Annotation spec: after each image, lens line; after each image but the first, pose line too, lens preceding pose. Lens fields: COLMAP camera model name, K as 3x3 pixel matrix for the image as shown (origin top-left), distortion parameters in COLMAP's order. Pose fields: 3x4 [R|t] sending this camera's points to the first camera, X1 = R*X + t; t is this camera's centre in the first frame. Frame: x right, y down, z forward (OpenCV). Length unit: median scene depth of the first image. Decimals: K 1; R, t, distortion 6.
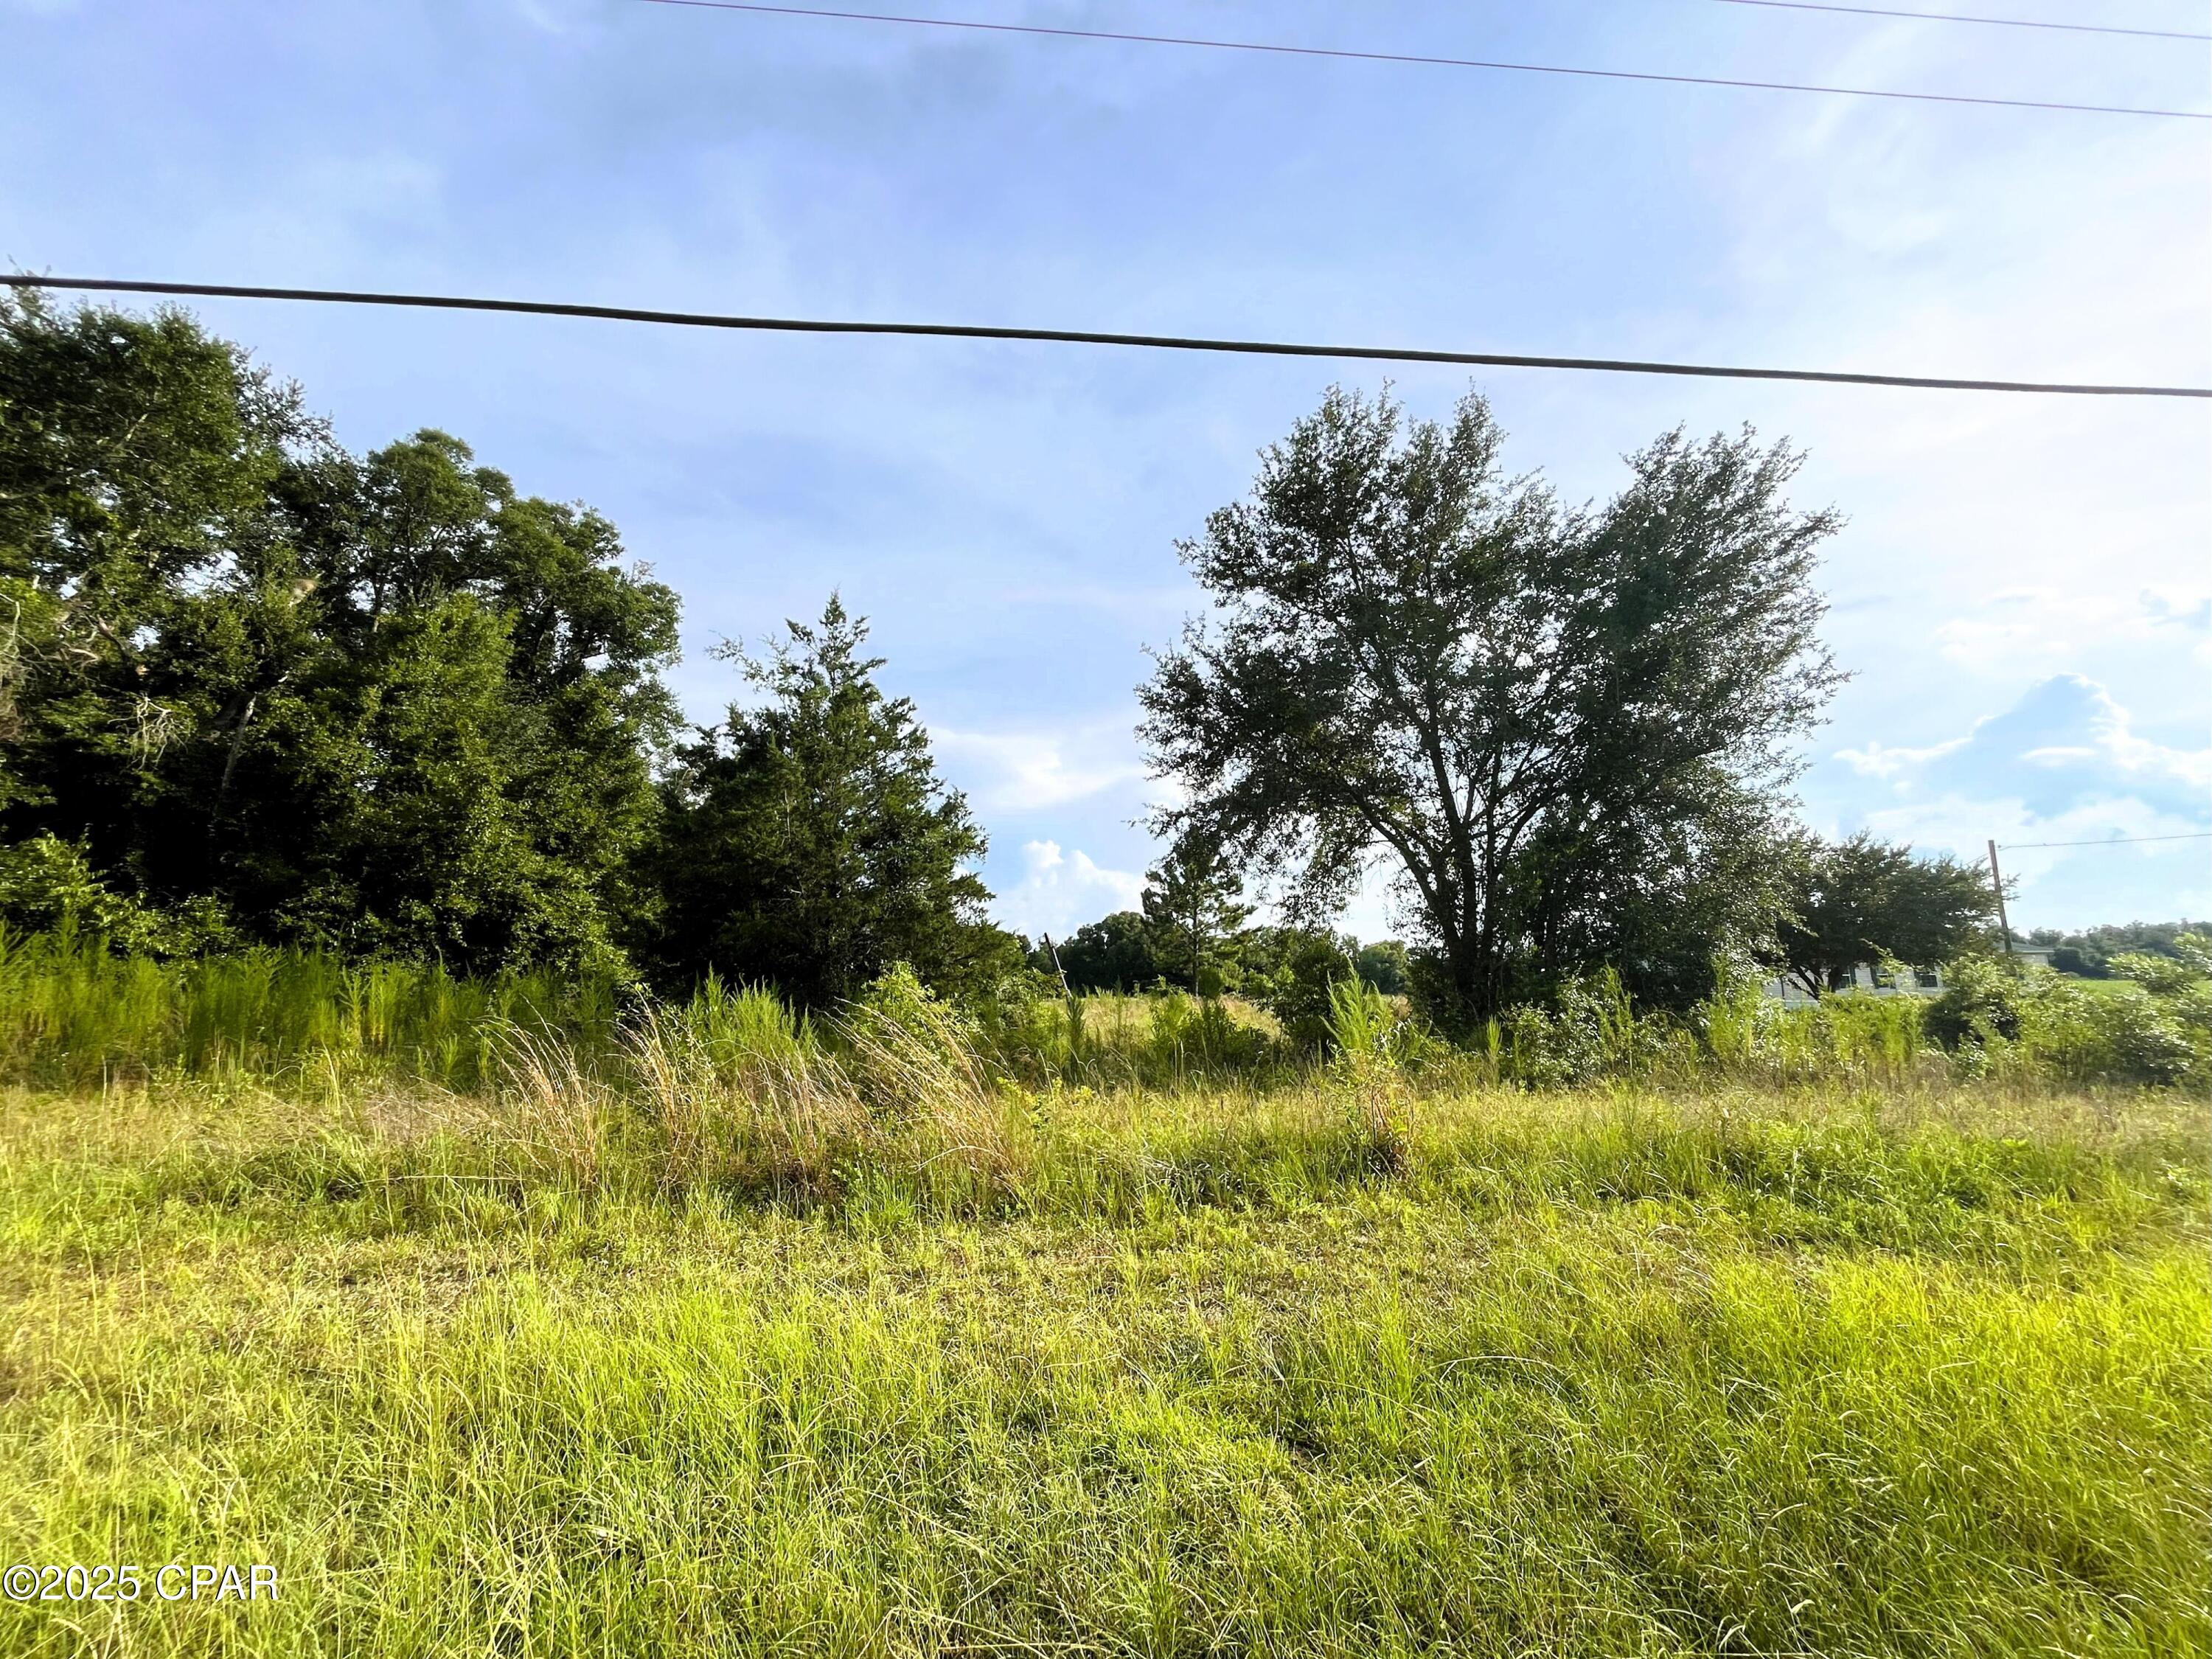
lens RADIAL K [[898.6, 0, 1090.4], [0, 898.6, 837.5], [0, 0, 1]] dist [0.001042, -0.000276]
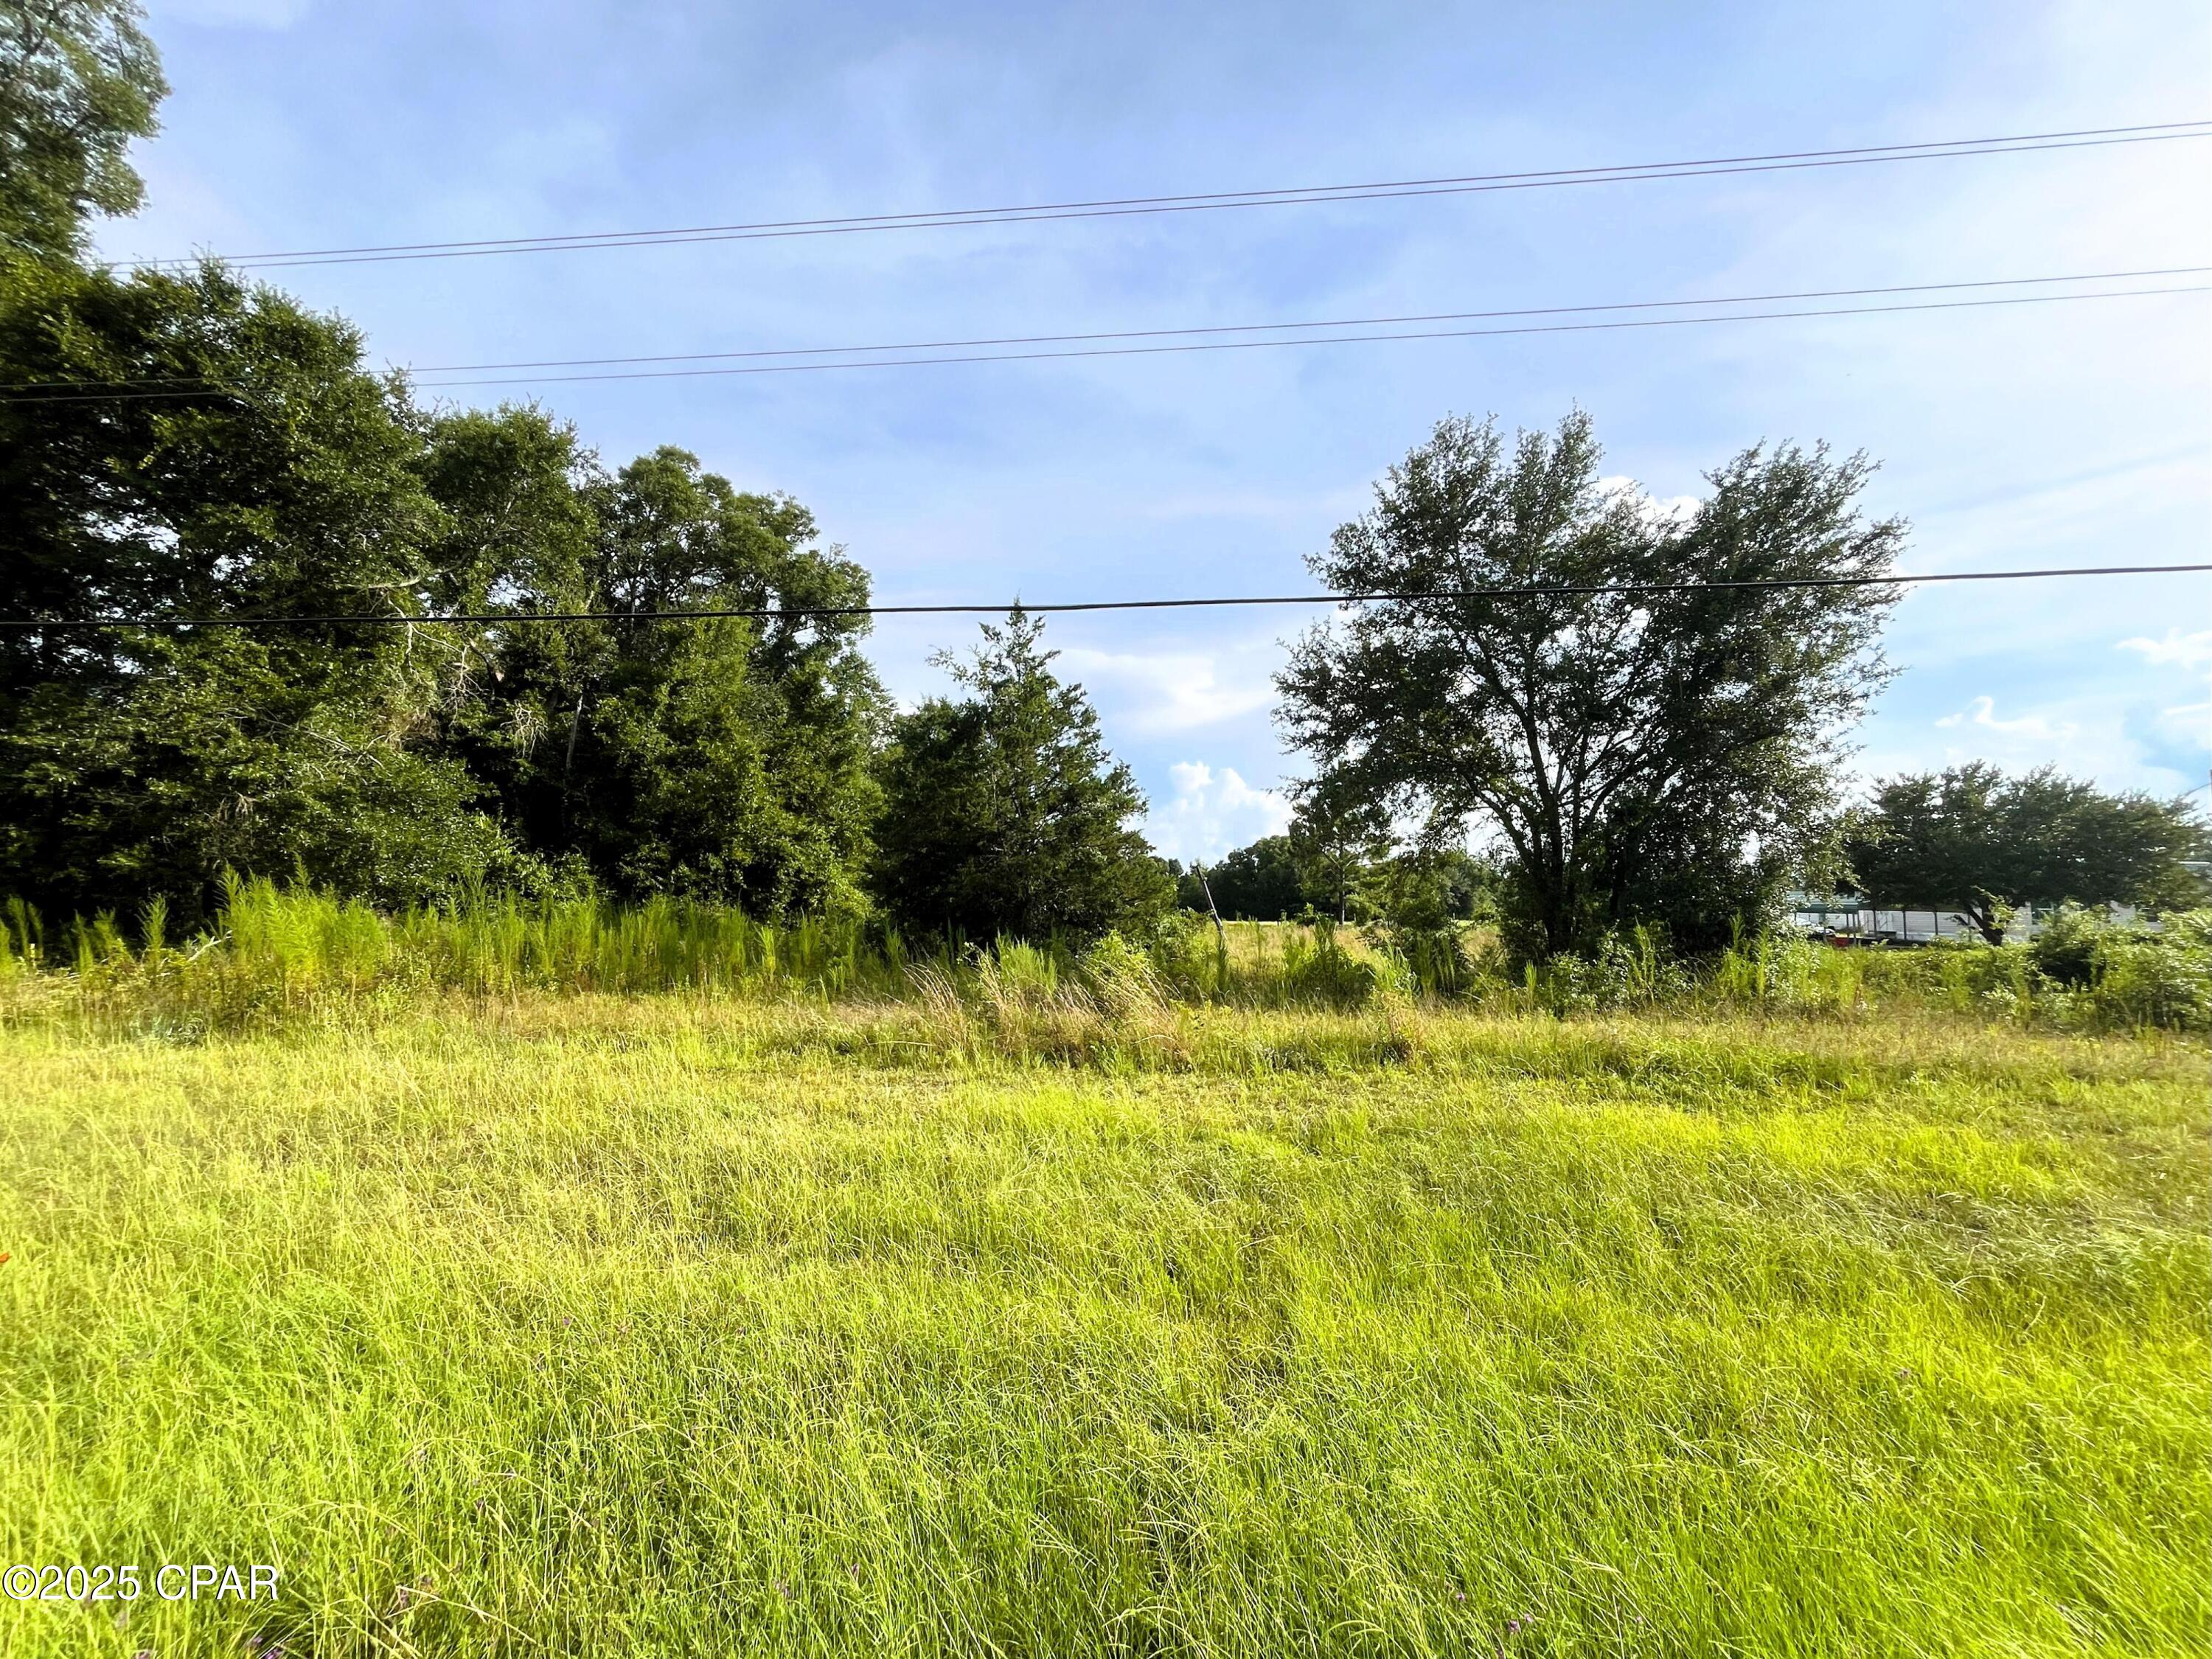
lens RADIAL K [[898.6, 0, 1090.4], [0, 898.6, 837.5], [0, 0, 1]] dist [0.001042, -0.000276]
pose [[0.986098, -0.008070, -0.165967, 0.008267], [0.022537, 0.996086, 0.085473, -0.056582], [0.164628, -0.088025, 0.982420, -0.202178]]
